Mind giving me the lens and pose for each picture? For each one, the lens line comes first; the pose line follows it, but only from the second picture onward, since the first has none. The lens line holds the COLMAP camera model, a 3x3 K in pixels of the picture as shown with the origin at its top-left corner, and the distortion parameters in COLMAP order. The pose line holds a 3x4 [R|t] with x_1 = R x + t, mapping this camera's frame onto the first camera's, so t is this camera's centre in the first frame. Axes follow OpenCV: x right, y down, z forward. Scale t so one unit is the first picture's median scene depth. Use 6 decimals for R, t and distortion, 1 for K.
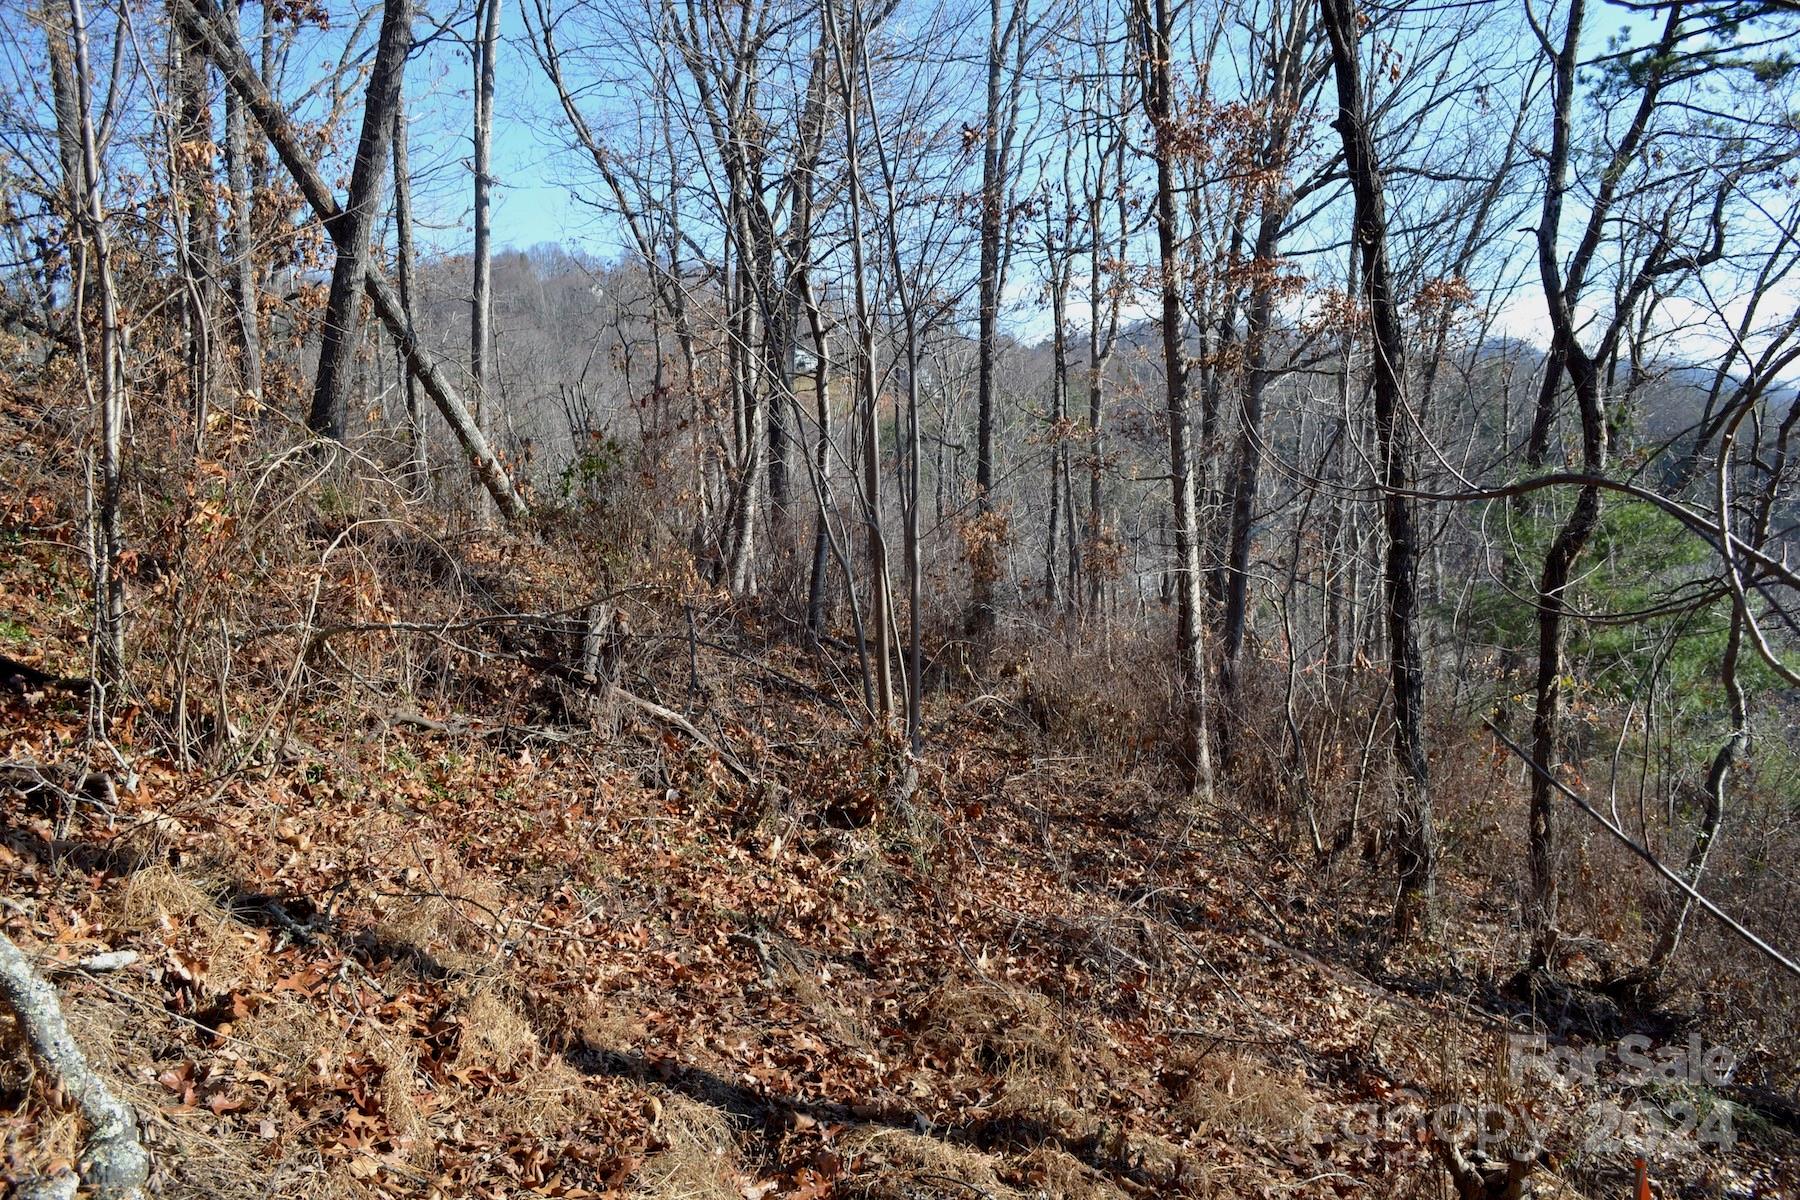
lens RADIAL K [[1463.9, 0, 900.0], [0, 1463.9, 600.0], [0, 0, 1]] dist [-0.083551, 0.007369]
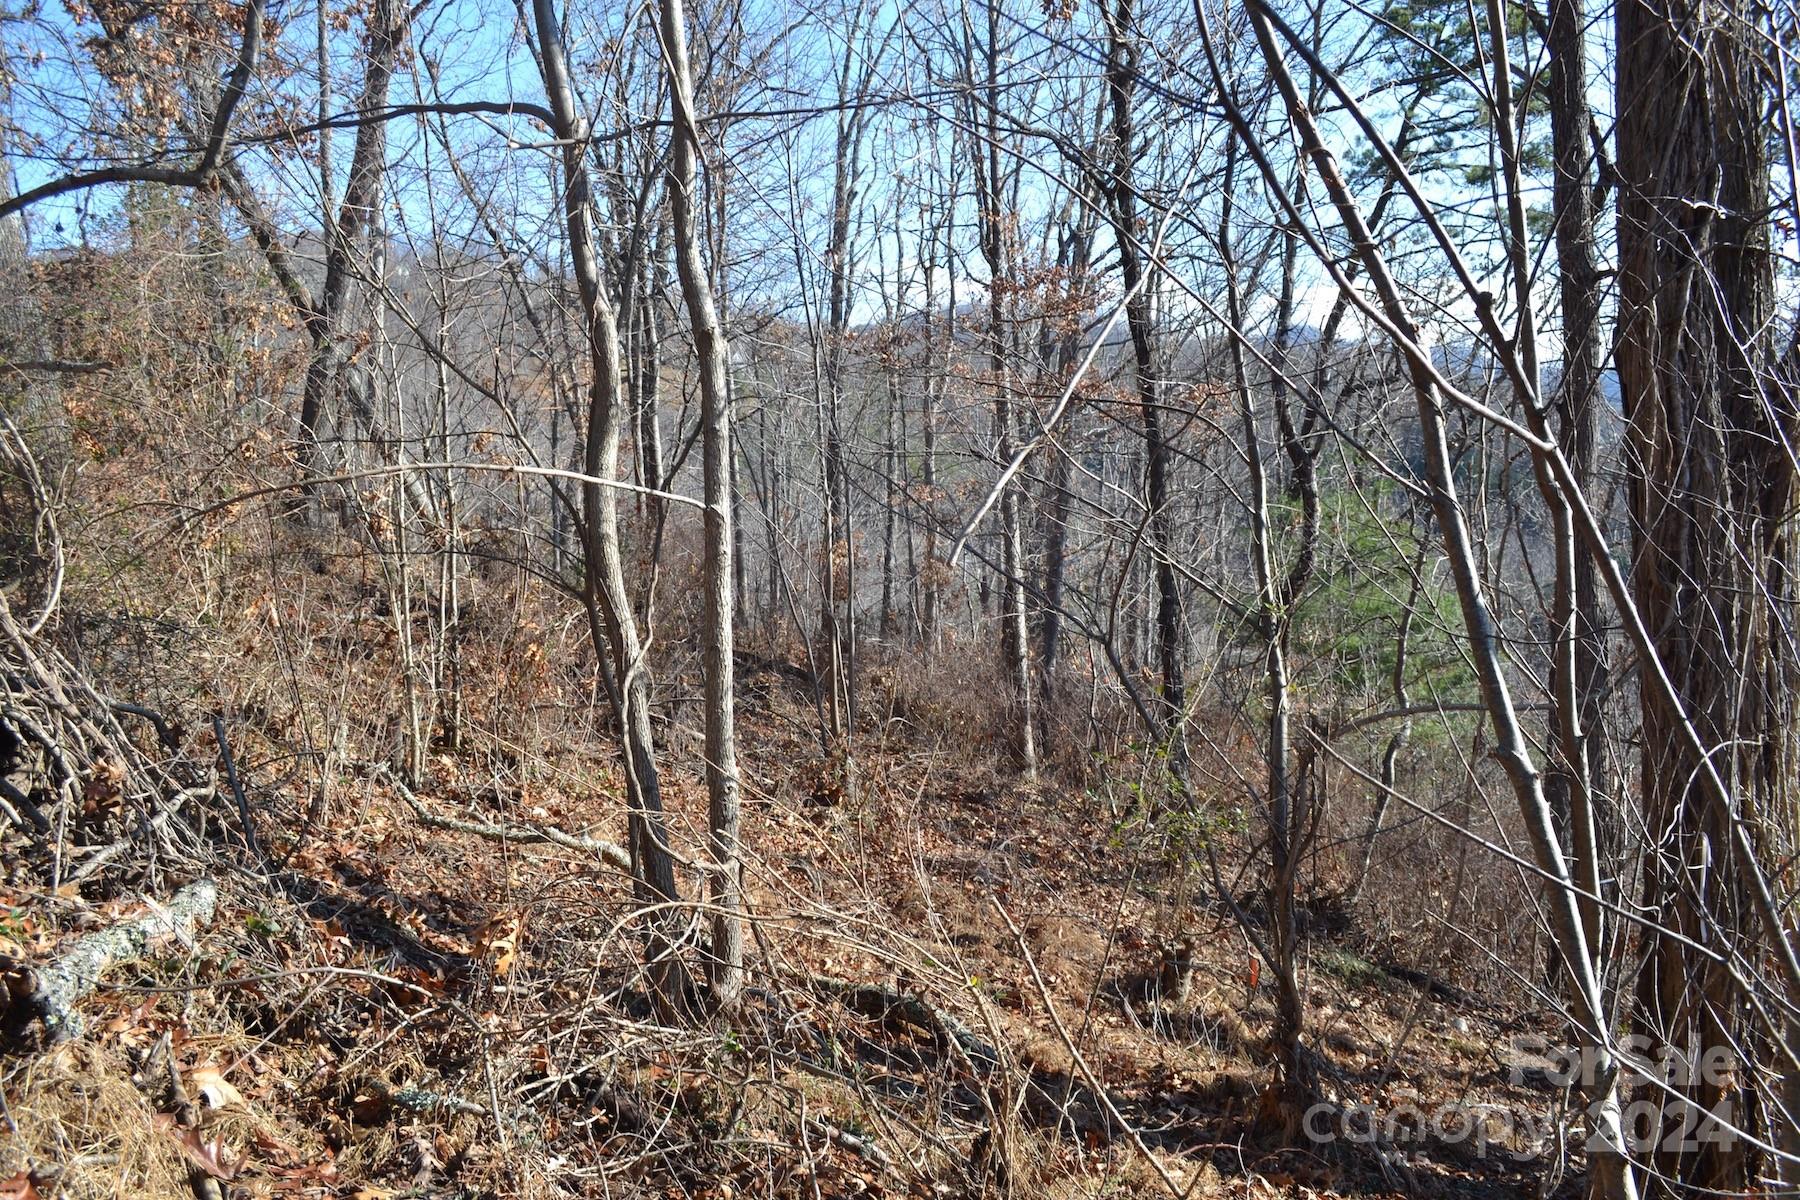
lens RADIAL K [[1463.9, 0, 900.0], [0, 1463.9, 600.0], [0, 0, 1]] dist [-0.083551, 0.007369]
pose [[0.991824, -0.011399, 0.127102, -0.078407], [0.009769, 0.999862, 0.013435, -0.047299], [-0.127237, -0.012083, 0.991799, -0.311282]]
